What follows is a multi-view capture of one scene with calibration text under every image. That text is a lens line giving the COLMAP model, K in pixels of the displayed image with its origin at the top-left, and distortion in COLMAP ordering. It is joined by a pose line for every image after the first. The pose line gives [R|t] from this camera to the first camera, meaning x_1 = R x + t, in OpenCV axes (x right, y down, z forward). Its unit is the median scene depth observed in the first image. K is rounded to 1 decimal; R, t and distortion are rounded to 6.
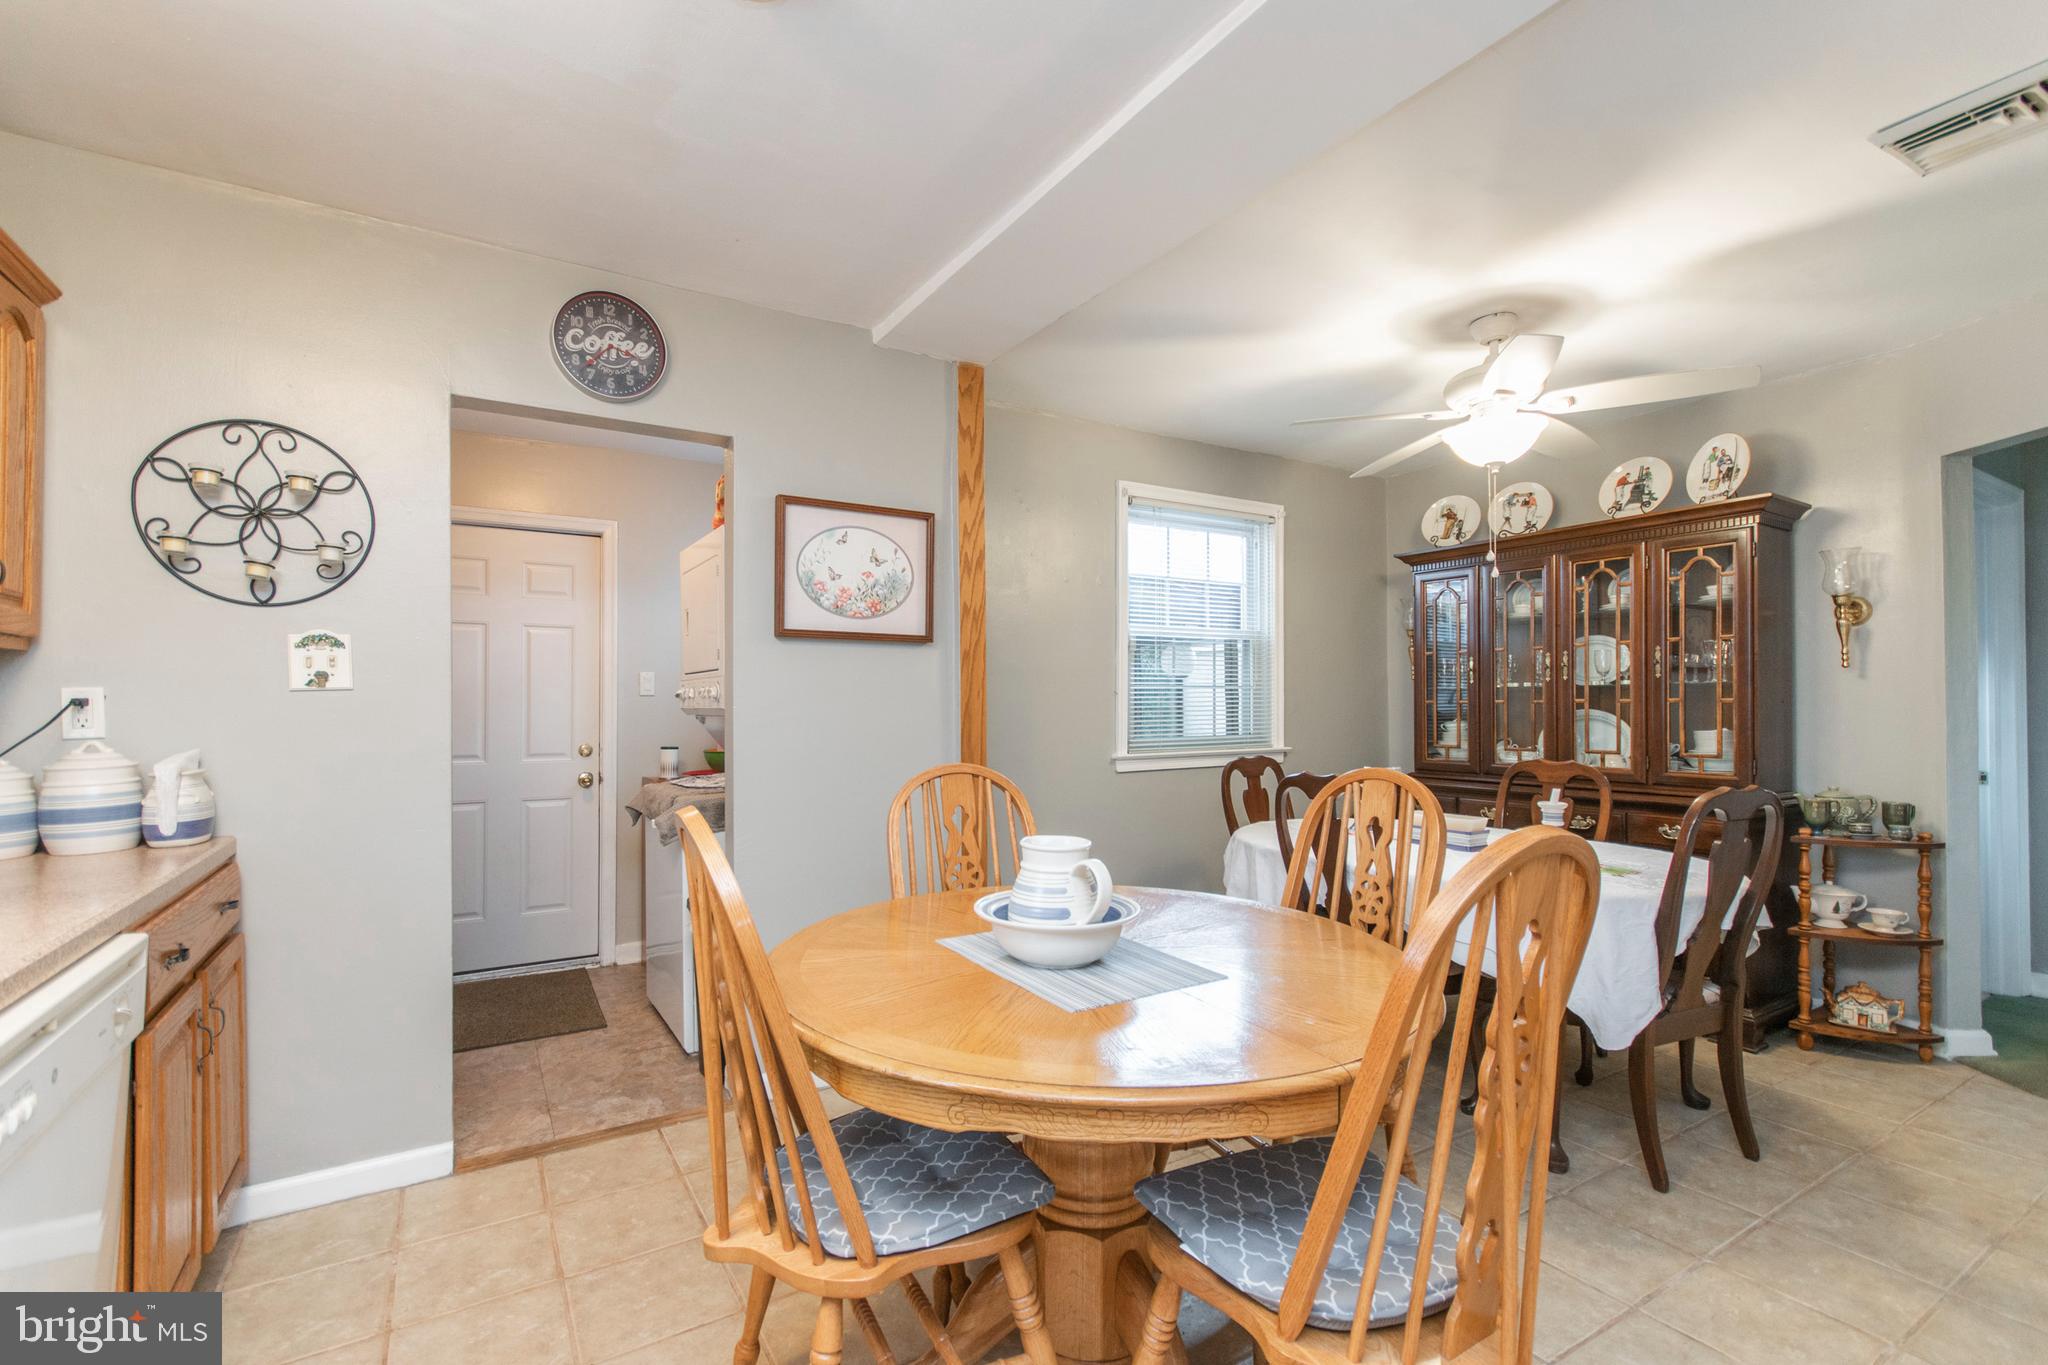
lens RADIAL K [[921.5, 0, 1027.3], [0, 921.5, 695.5], [0, 0, 1]] dist [0.002005, 0.000589]
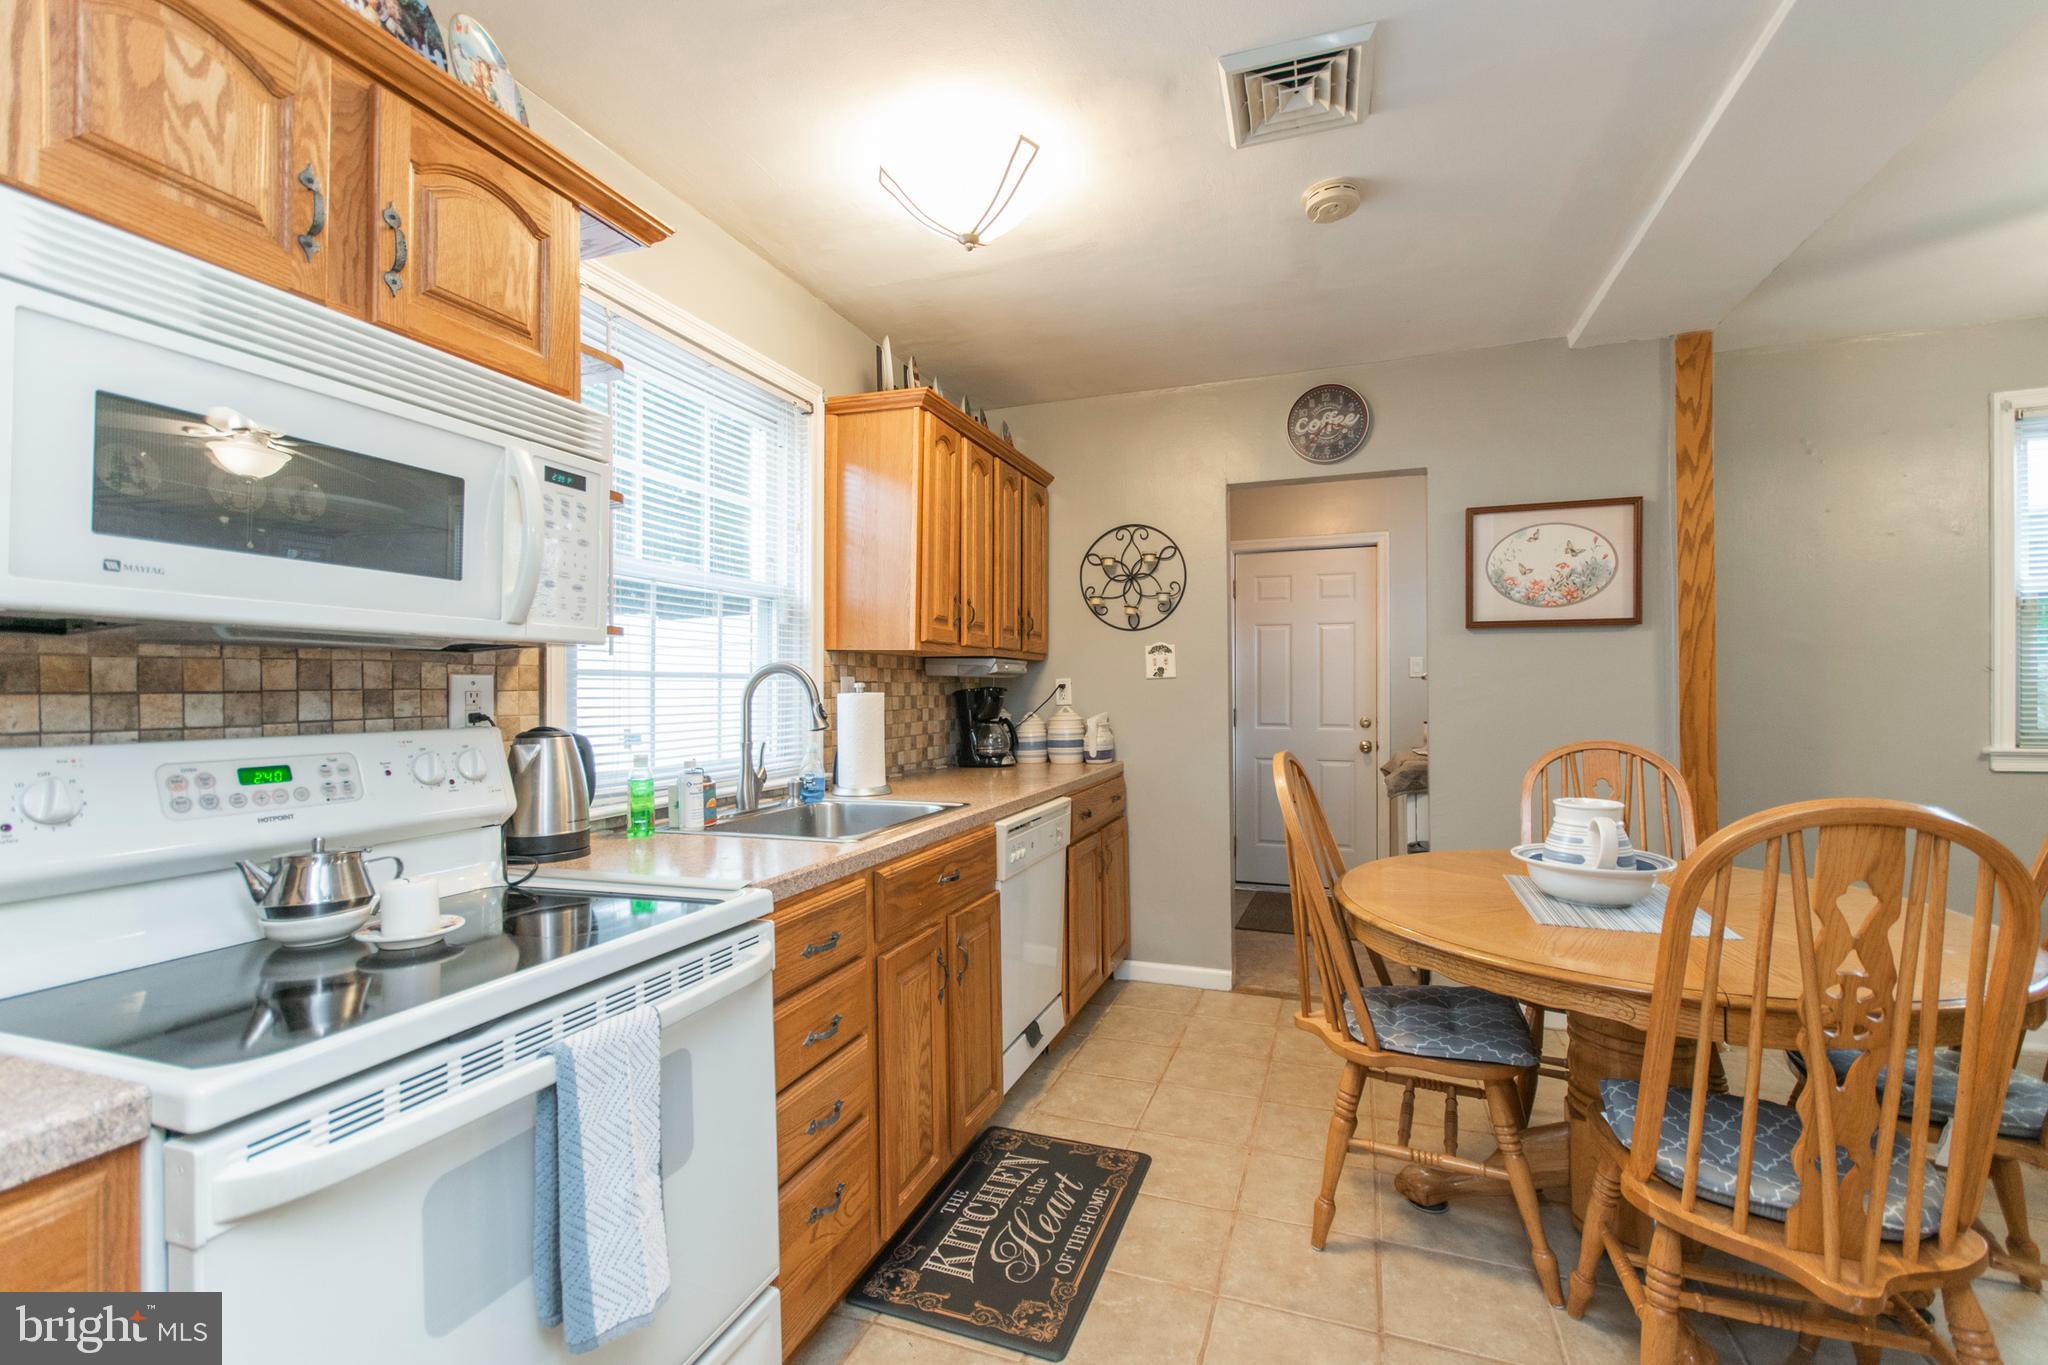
lens RADIAL K [[898.9, 0, 1000.2], [0, 898.9, 679.5], [0, 0, 1]] dist [0.002058, -0.000033]
pose [[0.605966, -0.008168, -0.795448, 0.307926], [0.012398, 0.999923, -0.000823, -0.005445], [0.795394, -0.009363, 0.606021, -0.192048]]
